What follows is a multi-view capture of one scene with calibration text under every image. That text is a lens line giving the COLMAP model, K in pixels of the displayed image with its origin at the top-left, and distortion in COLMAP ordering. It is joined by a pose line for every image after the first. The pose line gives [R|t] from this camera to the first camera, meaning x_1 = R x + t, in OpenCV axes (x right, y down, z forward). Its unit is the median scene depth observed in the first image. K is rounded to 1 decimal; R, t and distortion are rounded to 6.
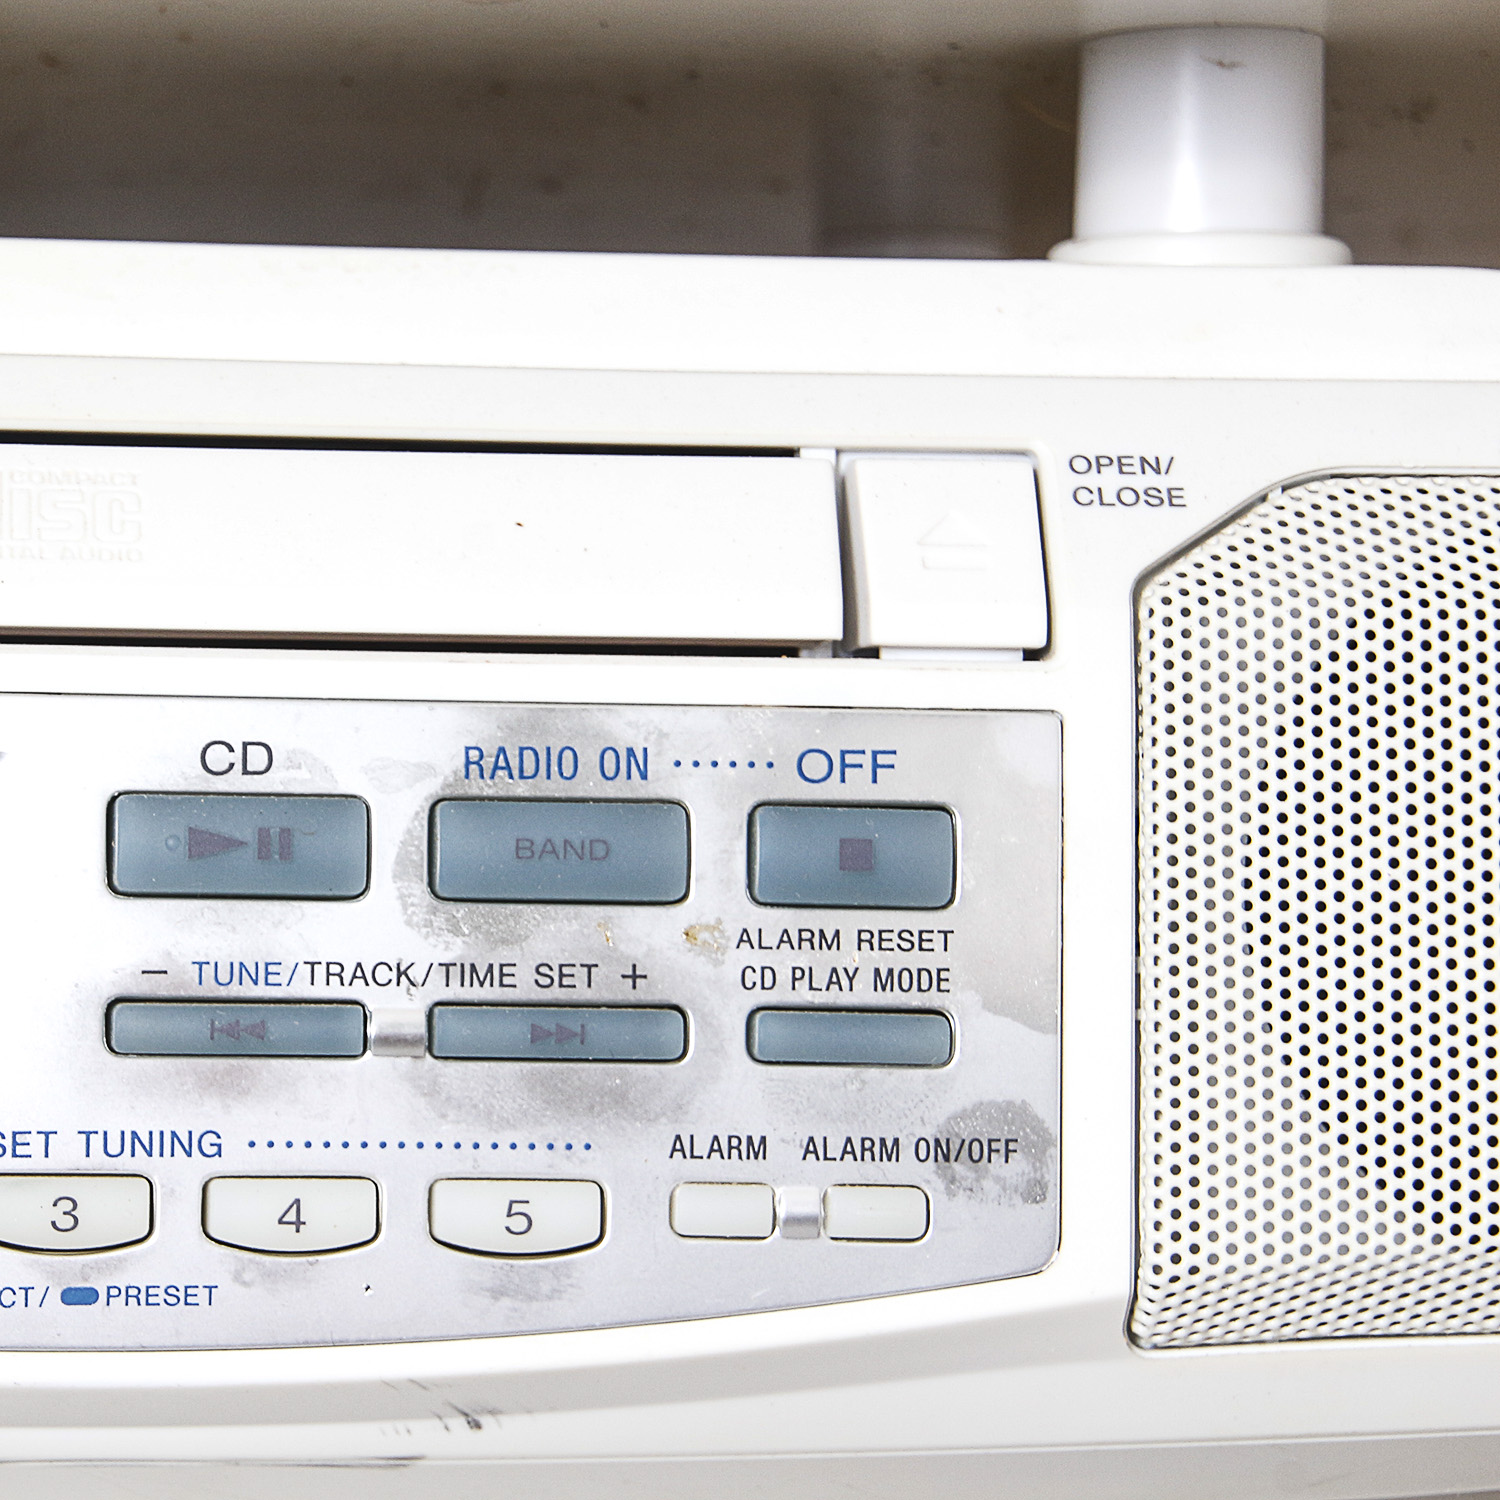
lens RADIAL K [[9569.9, 0, 742.2], [0, 9569.9, 739.2], [0, 0, 1]] dist [0.526750, 0.000000]
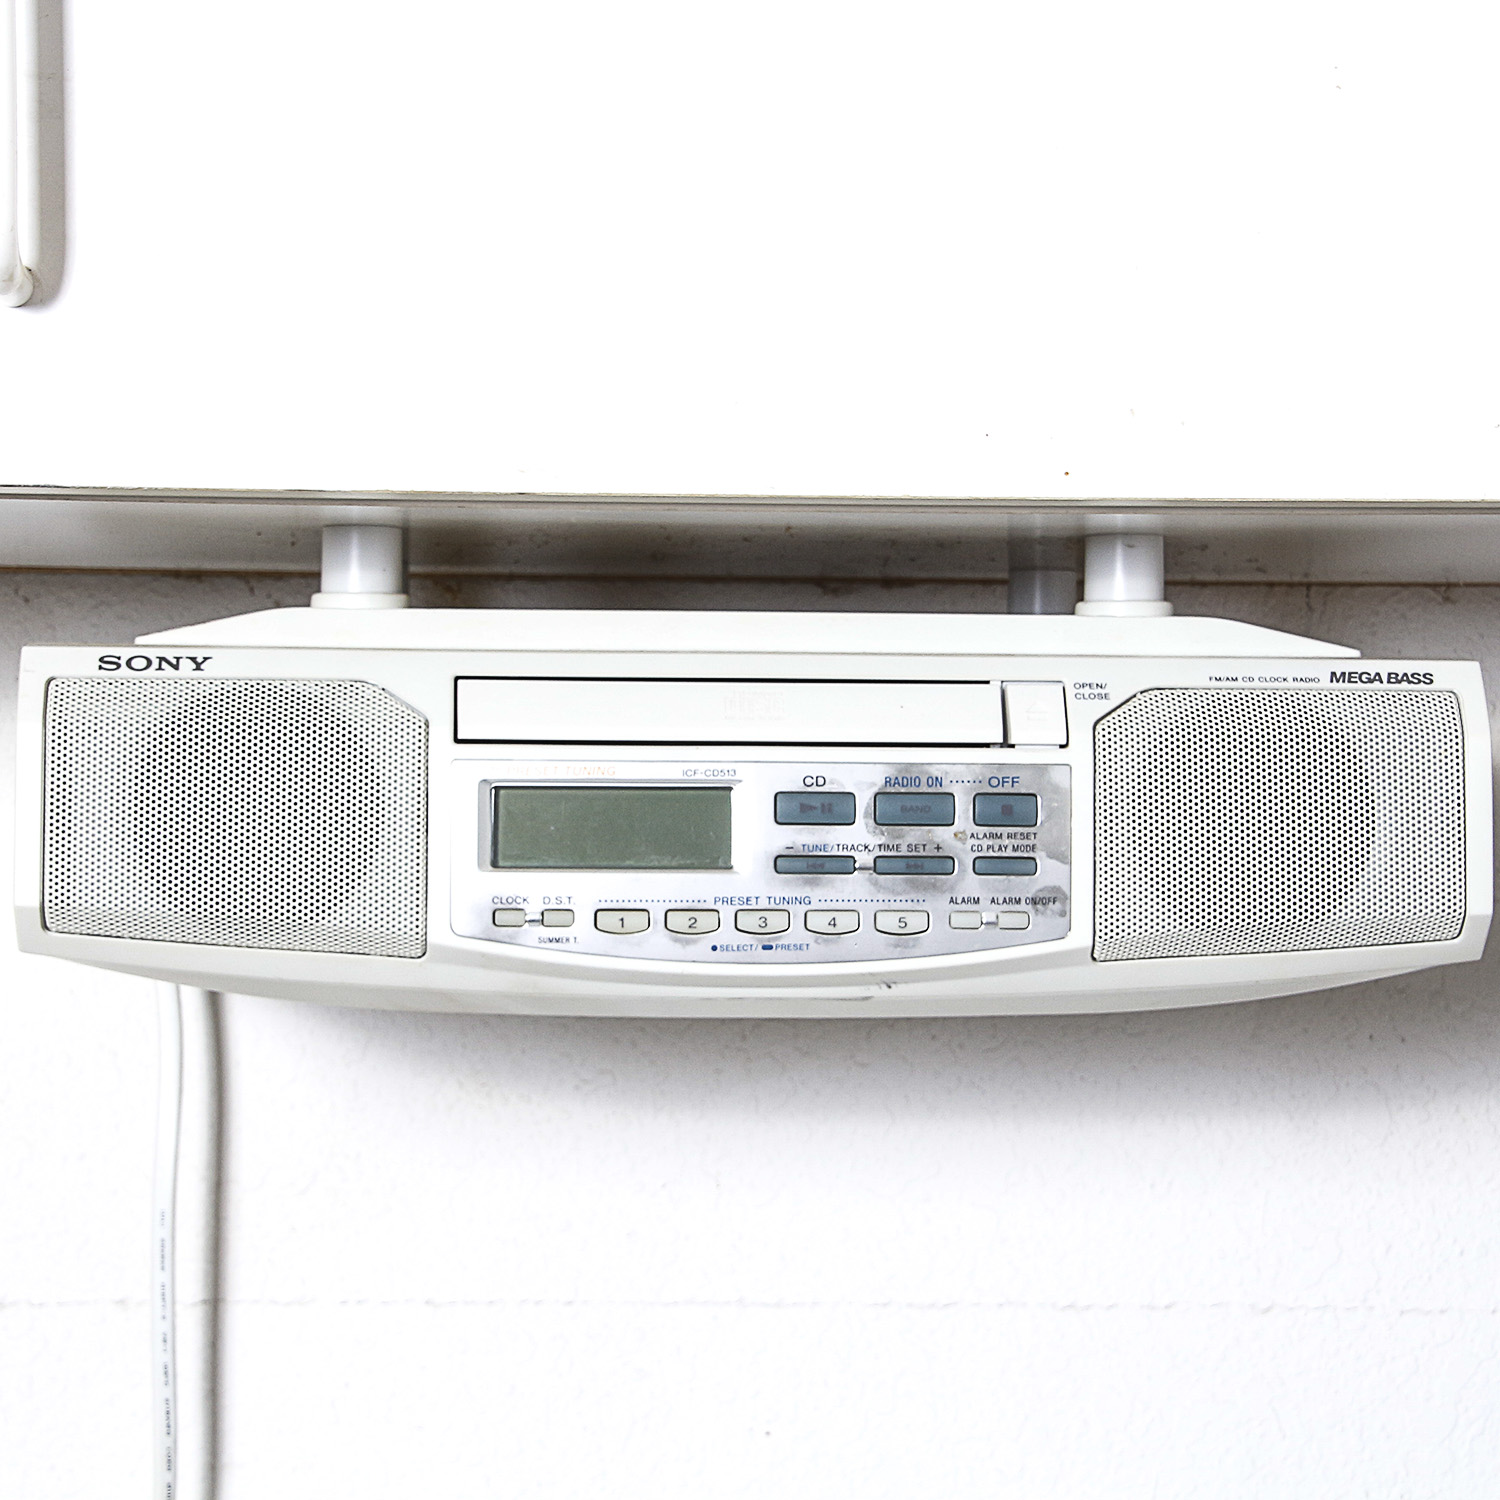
lens RADIAL K [[6071.7, 0, 750.5], [0, 6071.7, 749.1], [0, 0, 1]] dist [-0.306365, 0.000000]
pose [[0.998934, -0.007390, -0.045558, 0.018892], [0.007912, 0.999905, 0.011287, -0.031955], [0.045470, -0.011635, 0.998898, -1.039178]]
